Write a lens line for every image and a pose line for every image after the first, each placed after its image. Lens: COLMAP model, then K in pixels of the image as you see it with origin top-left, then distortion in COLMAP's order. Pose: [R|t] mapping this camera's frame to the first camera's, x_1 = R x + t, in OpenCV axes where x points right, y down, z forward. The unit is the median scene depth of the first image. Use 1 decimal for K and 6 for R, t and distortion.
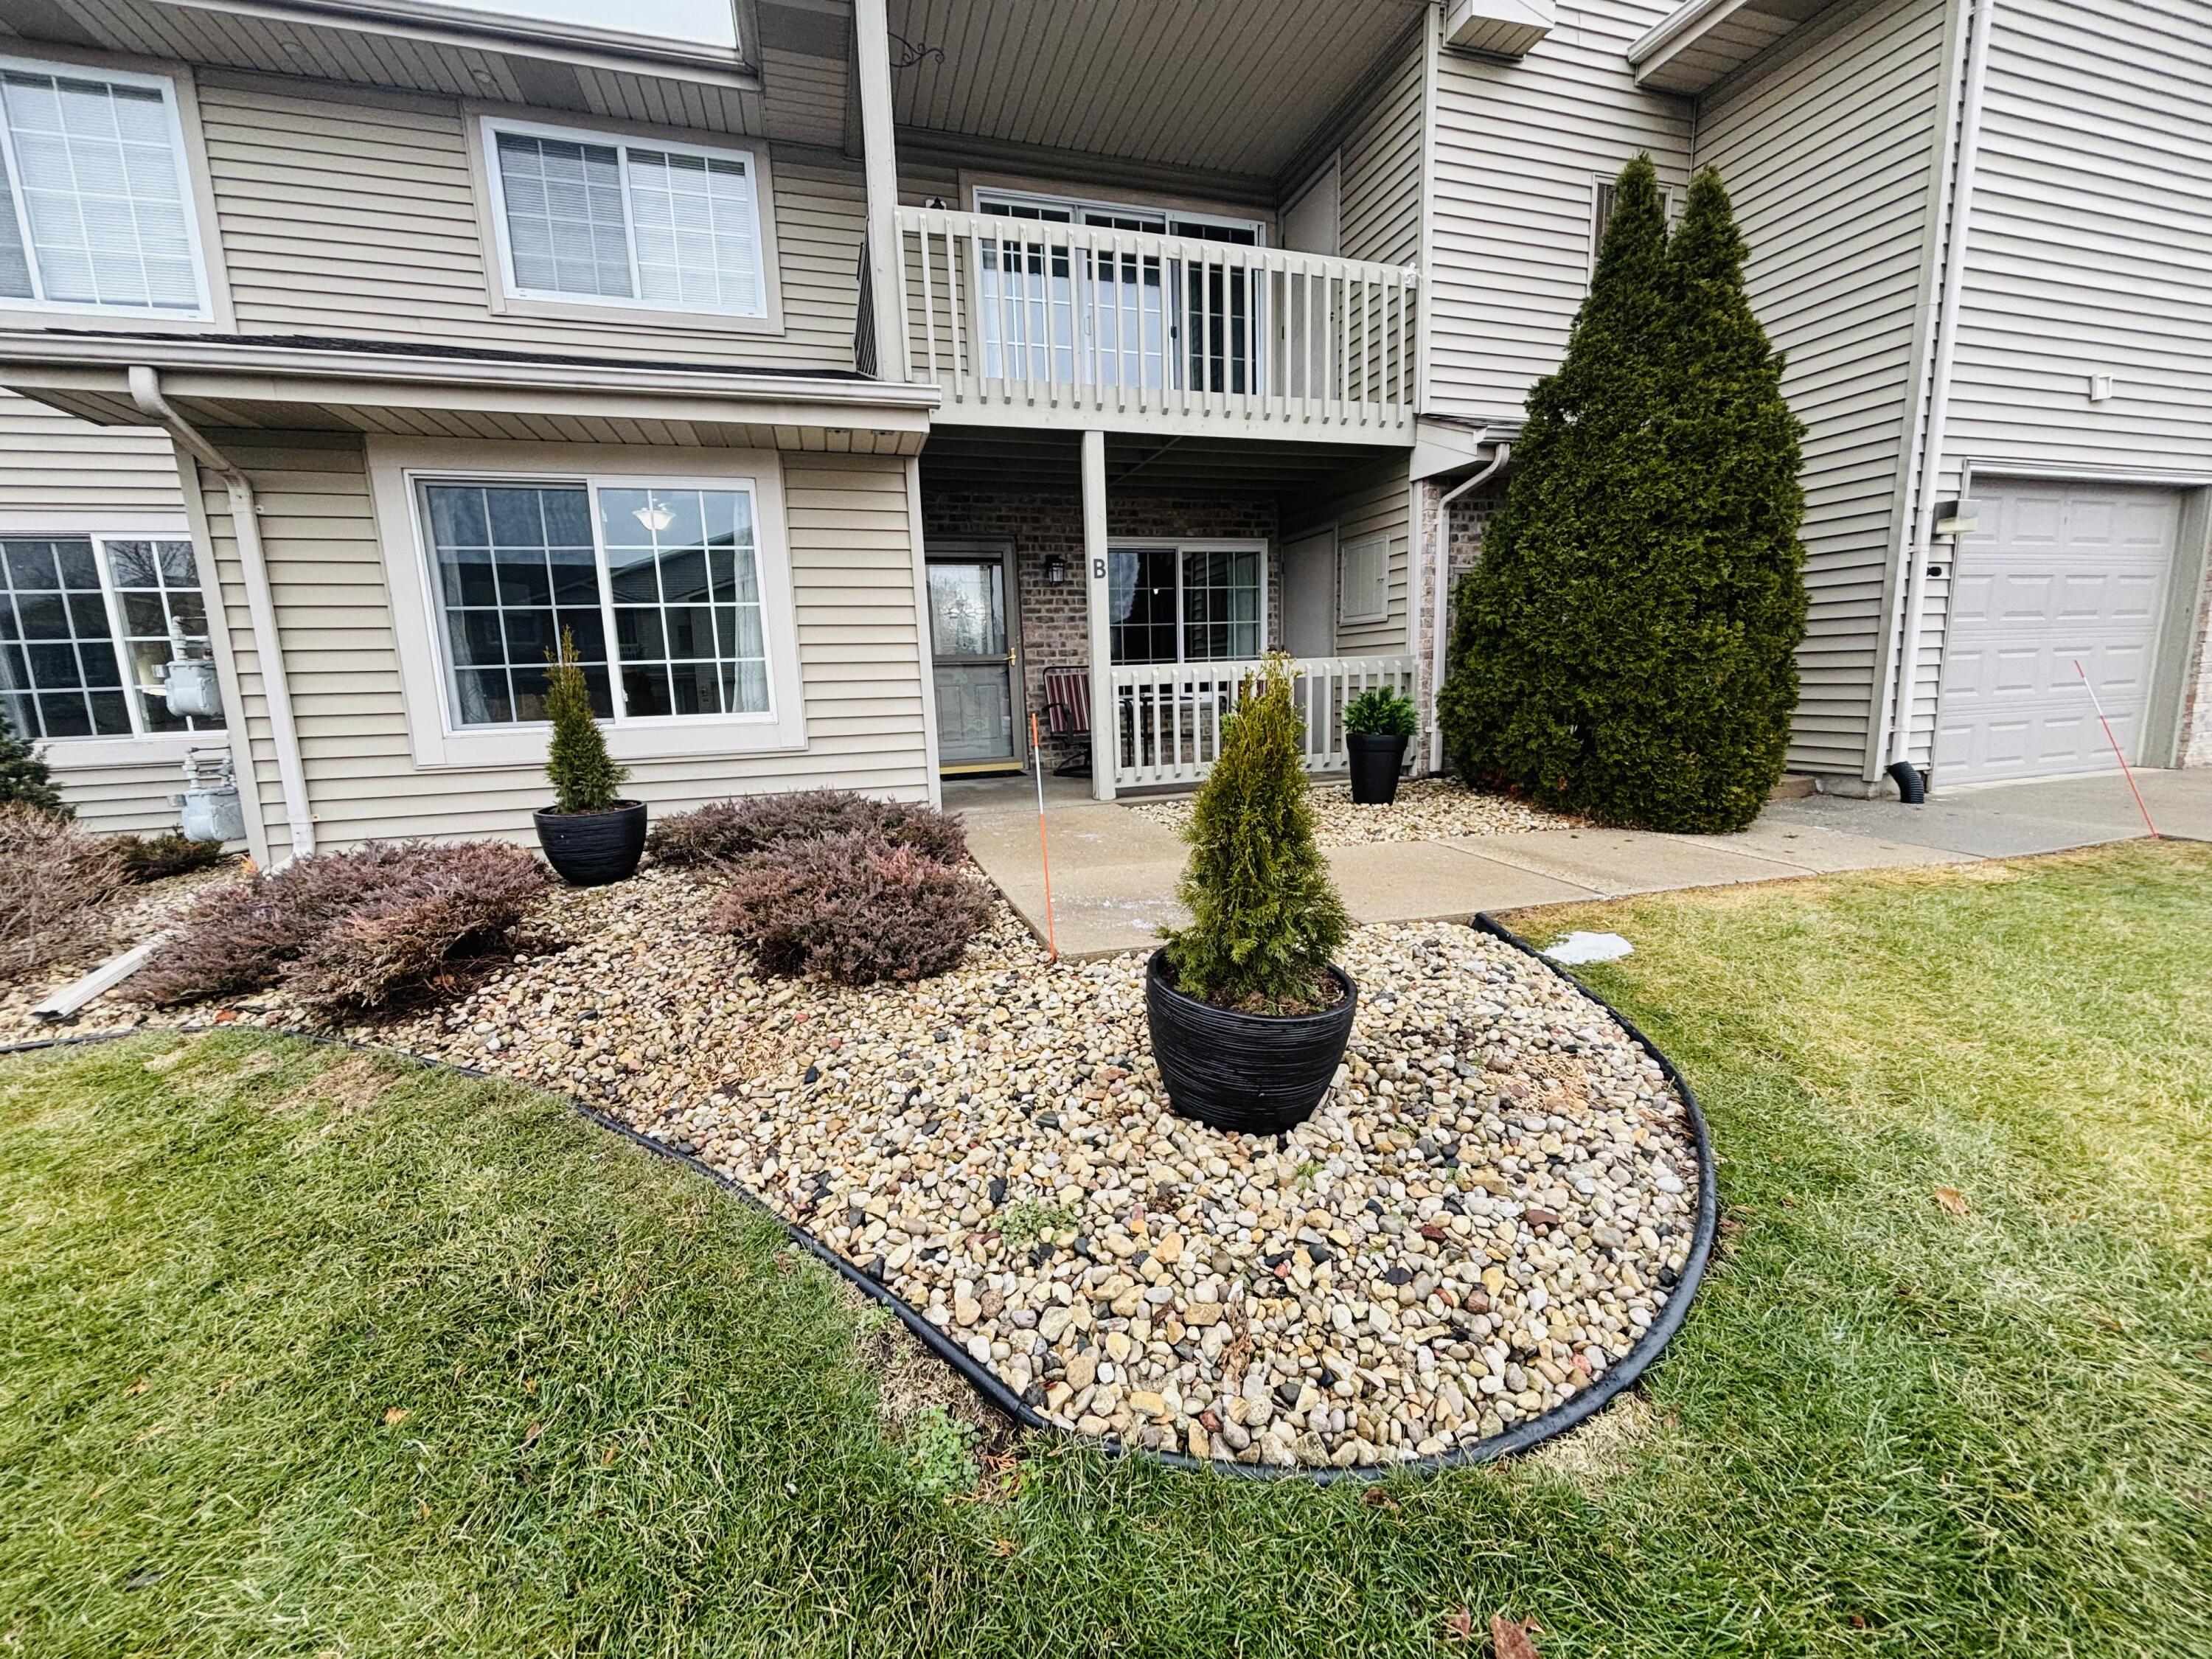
lens RADIAL K [[883.8, 0, 1098.7], [0, 883.8, 821.9], [0, 0, 1]] dist [0.000330, -0.000308]
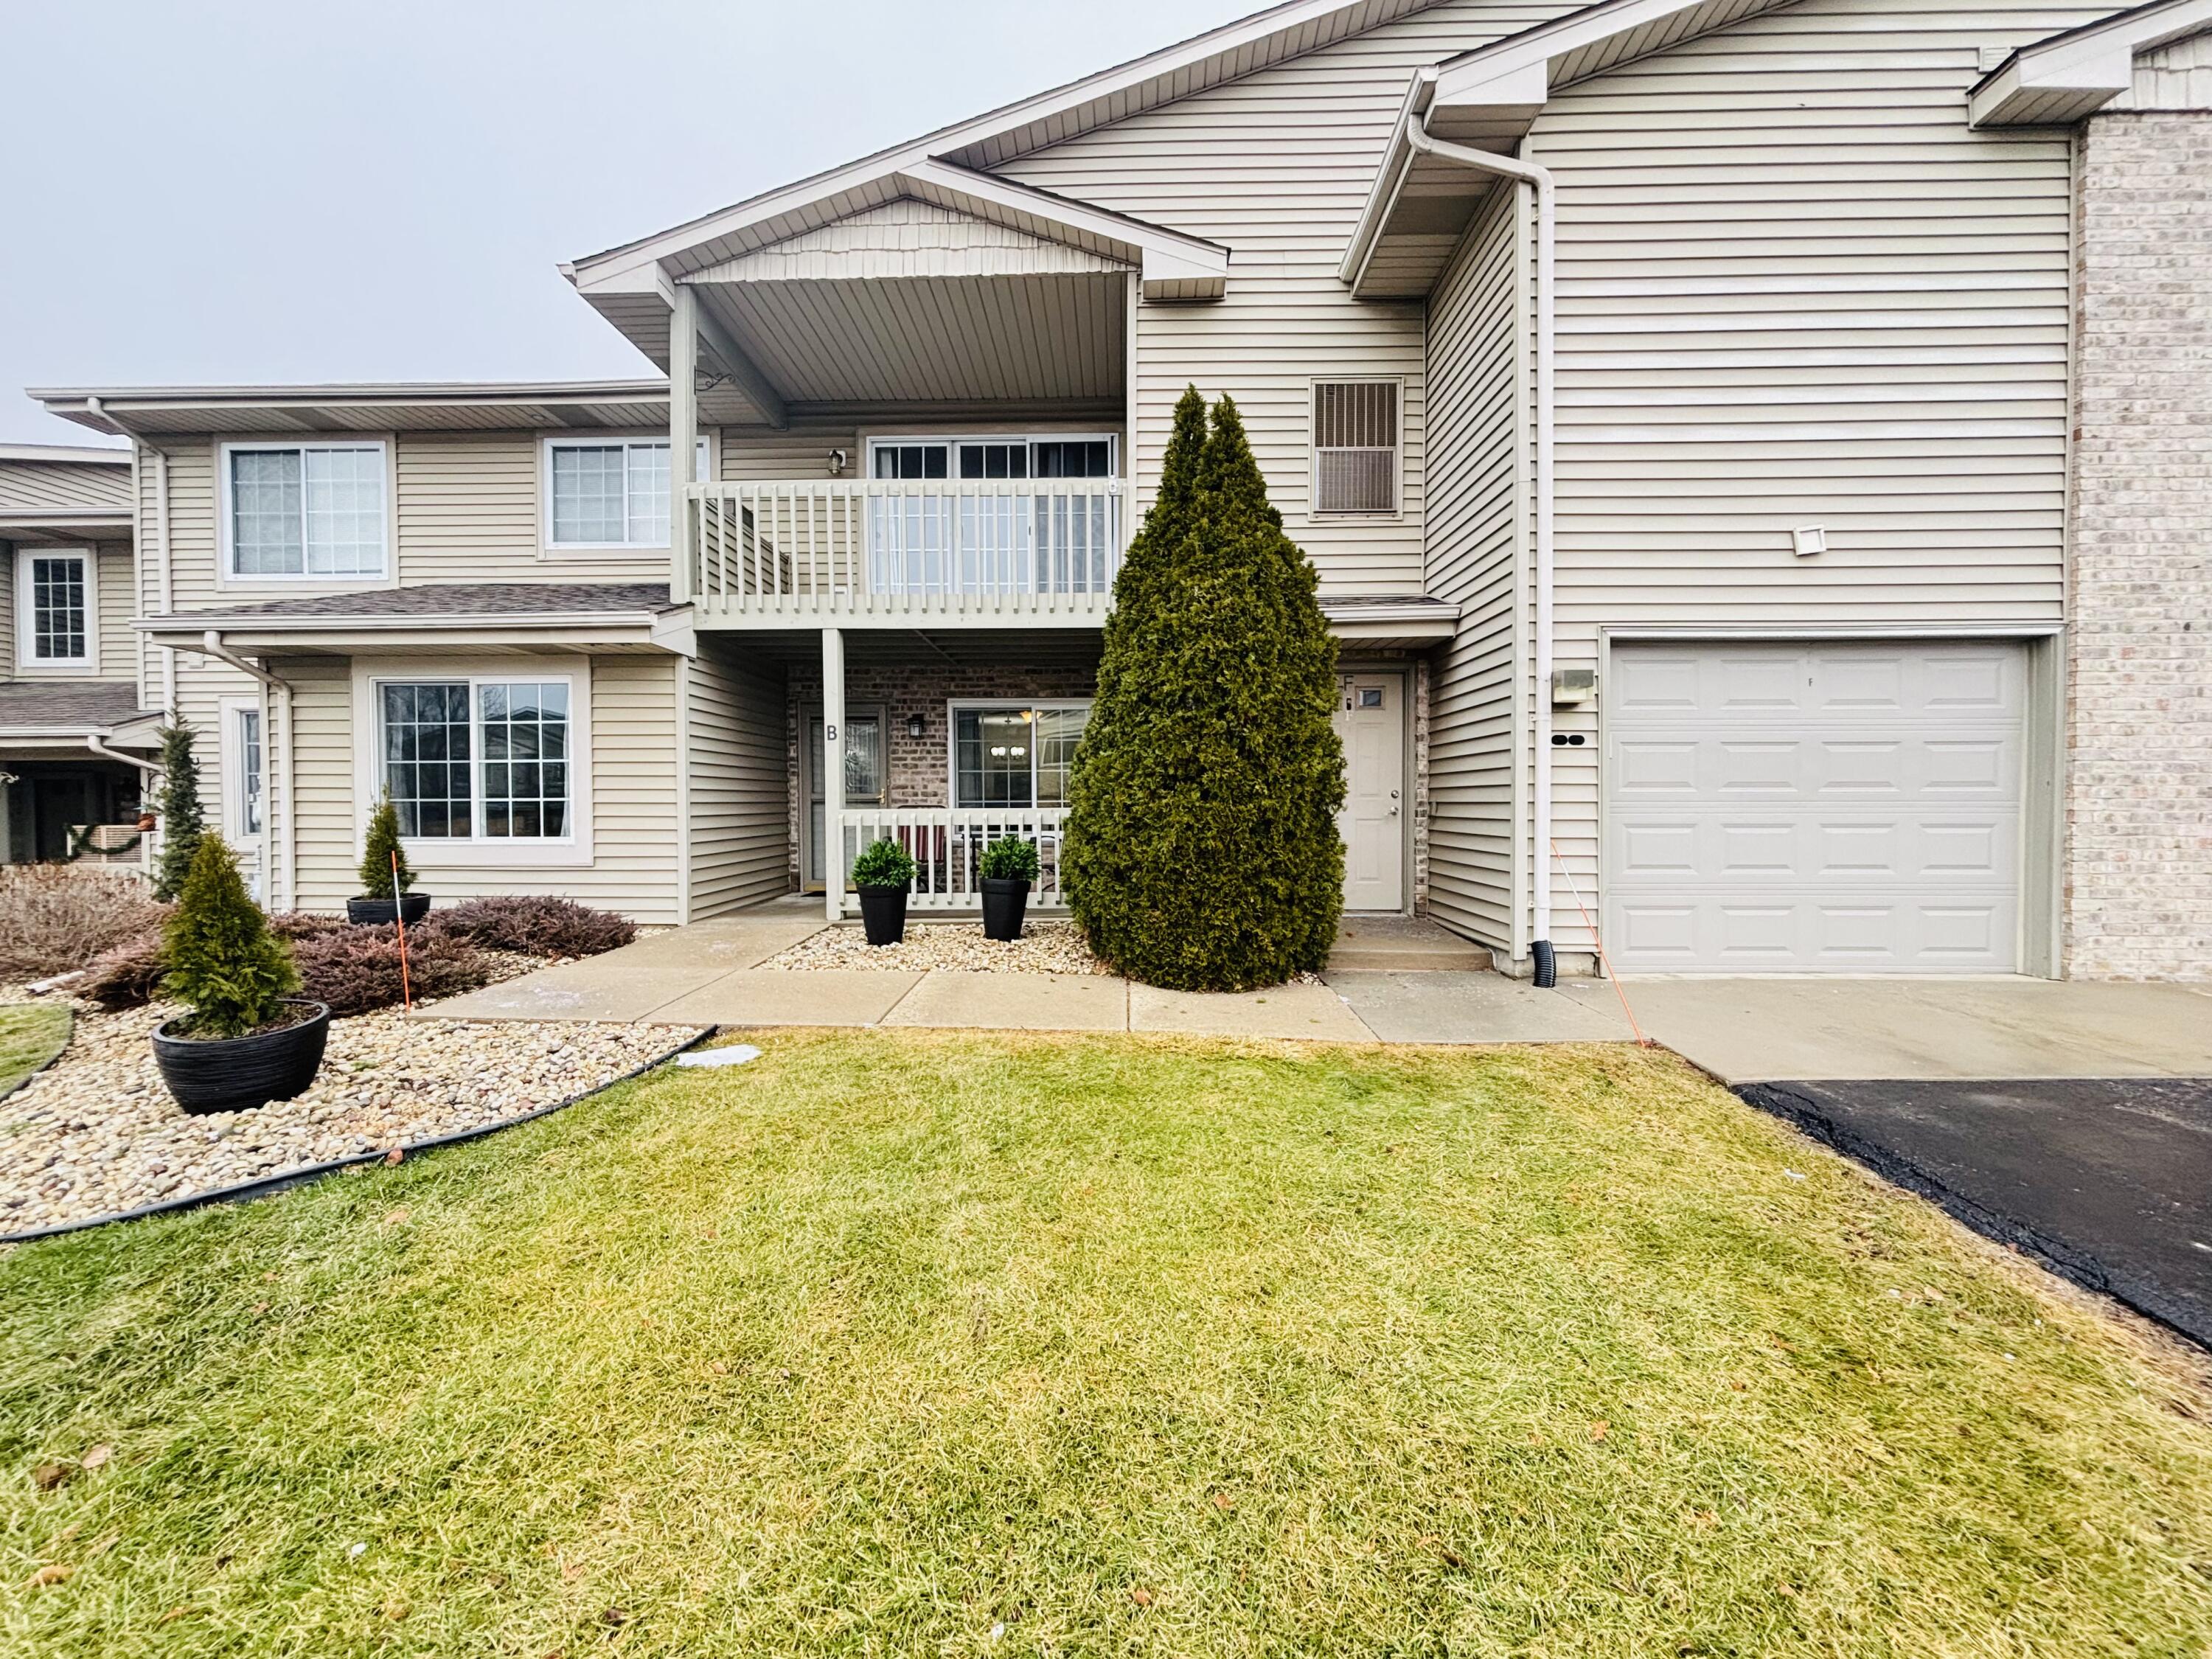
lens RADIAL K [[883.8, 0, 1098.7], [0, 883.8, 821.9], [0, 0, 1]] dist [0.000330, -0.000308]
pose [[0.945883, 0.036695, -0.322426, 0.784236], [-0.080096, 0.989245, -0.122388, -0.041728], [0.314467, 0.141590, 0.938649, -0.033229]]
